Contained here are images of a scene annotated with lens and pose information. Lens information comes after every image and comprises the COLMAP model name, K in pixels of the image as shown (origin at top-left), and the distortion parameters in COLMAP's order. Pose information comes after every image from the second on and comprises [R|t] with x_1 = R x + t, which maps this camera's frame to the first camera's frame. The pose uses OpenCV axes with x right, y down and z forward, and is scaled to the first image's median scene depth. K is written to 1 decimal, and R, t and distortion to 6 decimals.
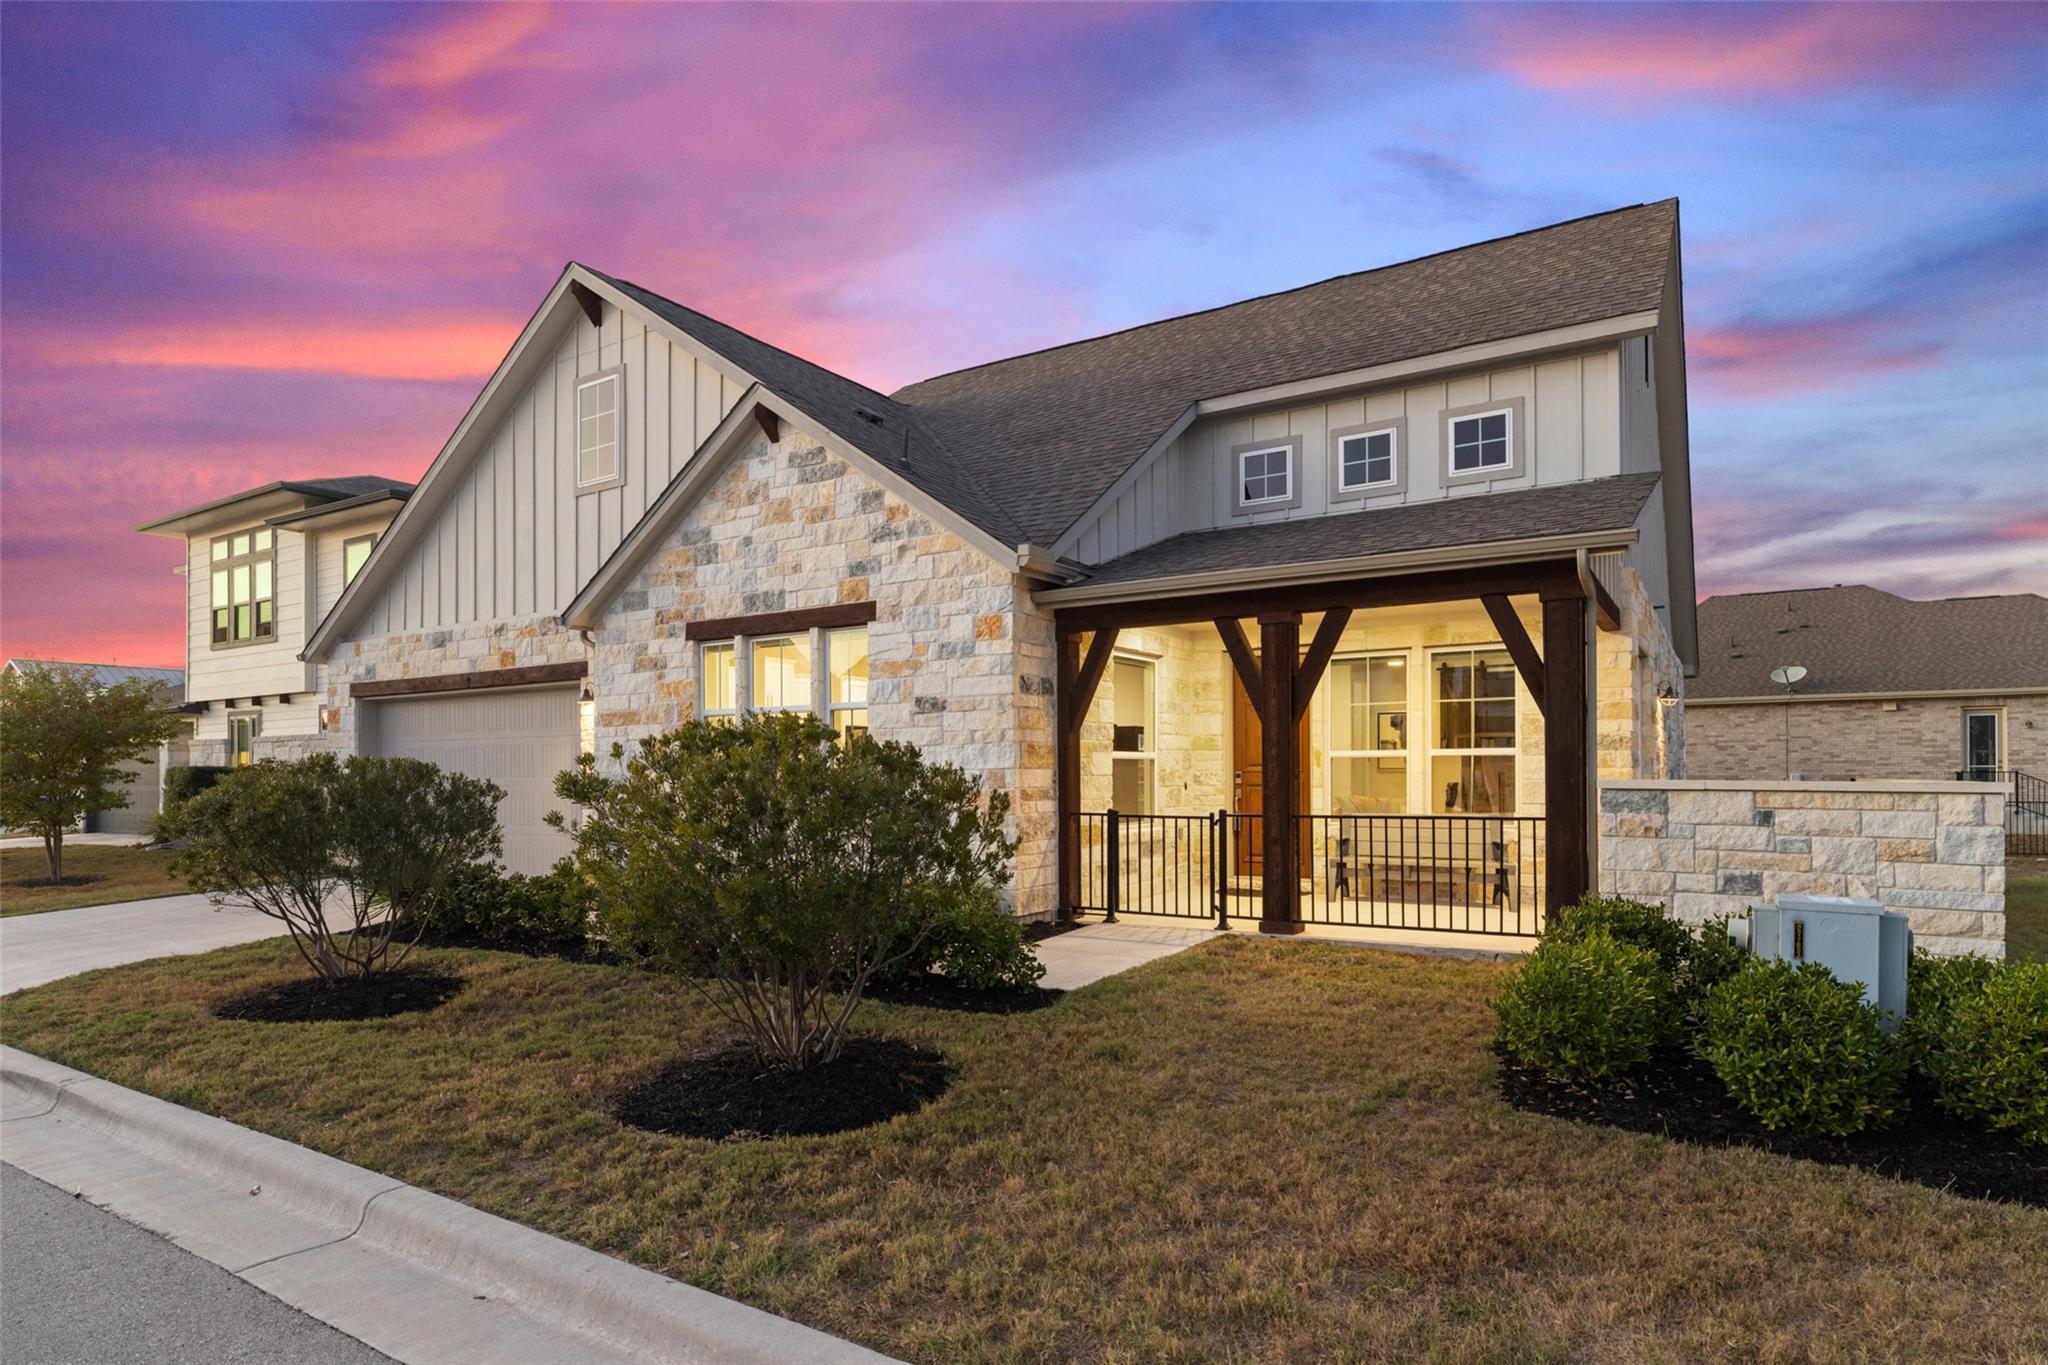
lens RADIAL K [[1087.2, 0, 965.0], [0, 1087.2, 769.4], [0, 0, 1]] dist [-0.011327, 0.001122]
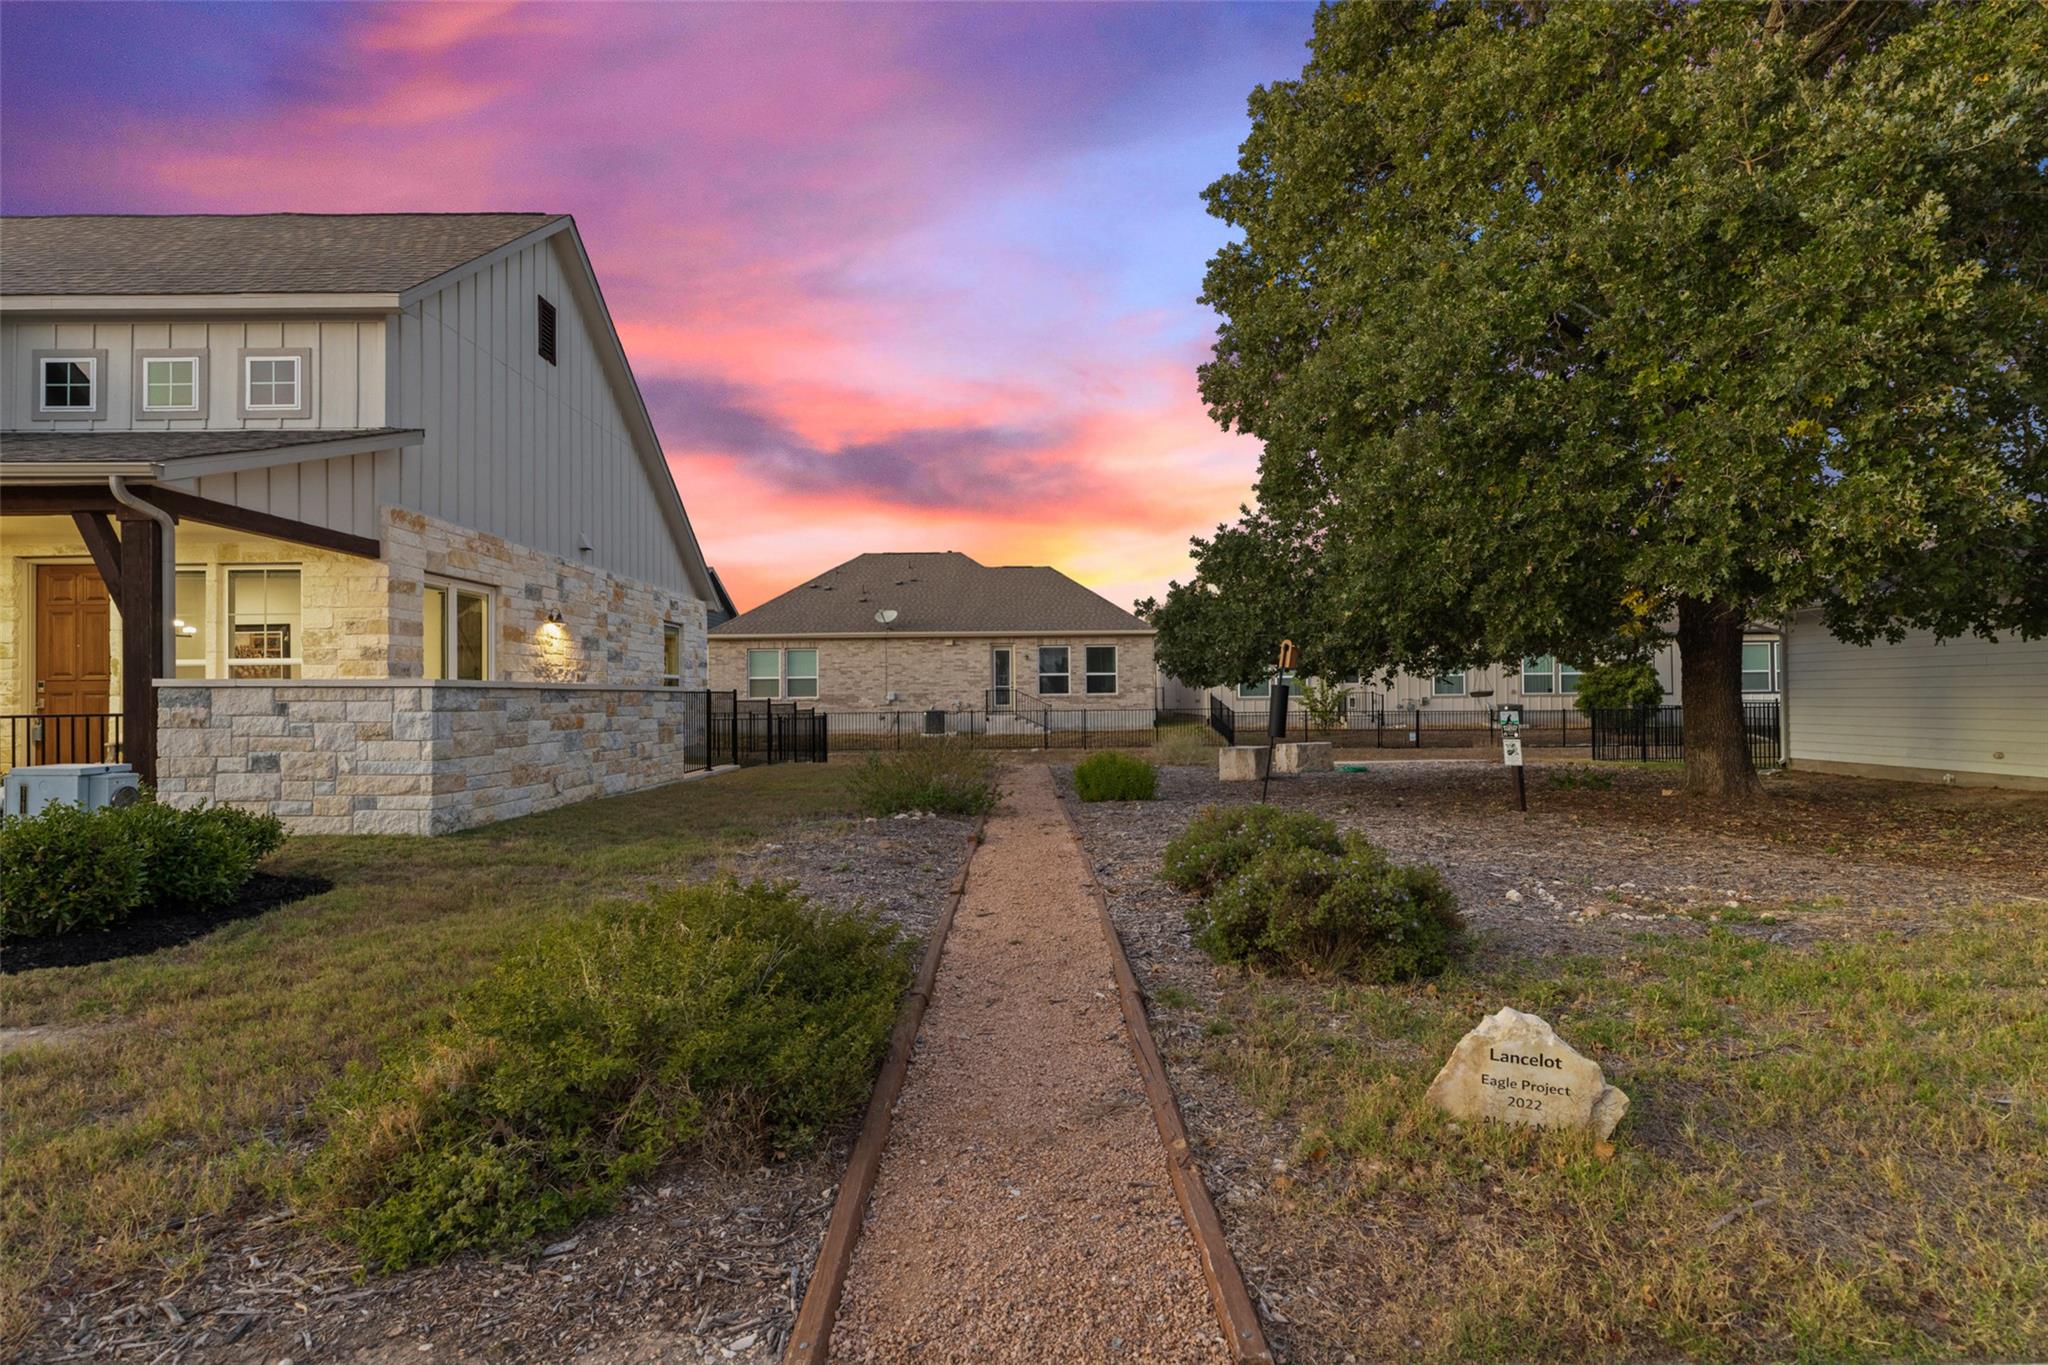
lens RADIAL K [[1037.9, 0, 1029.4], [0, 1037.9, 683.8], [0, 0, 1]] dist [-0.000883, -0.001682]
pose [[0.830321, 0.002401, 0.557281, 0.745793], [0.005352, 0.999910, -0.012282, 0.033196], [-0.557260, 0.013181, 0.830233, -0.436165]]
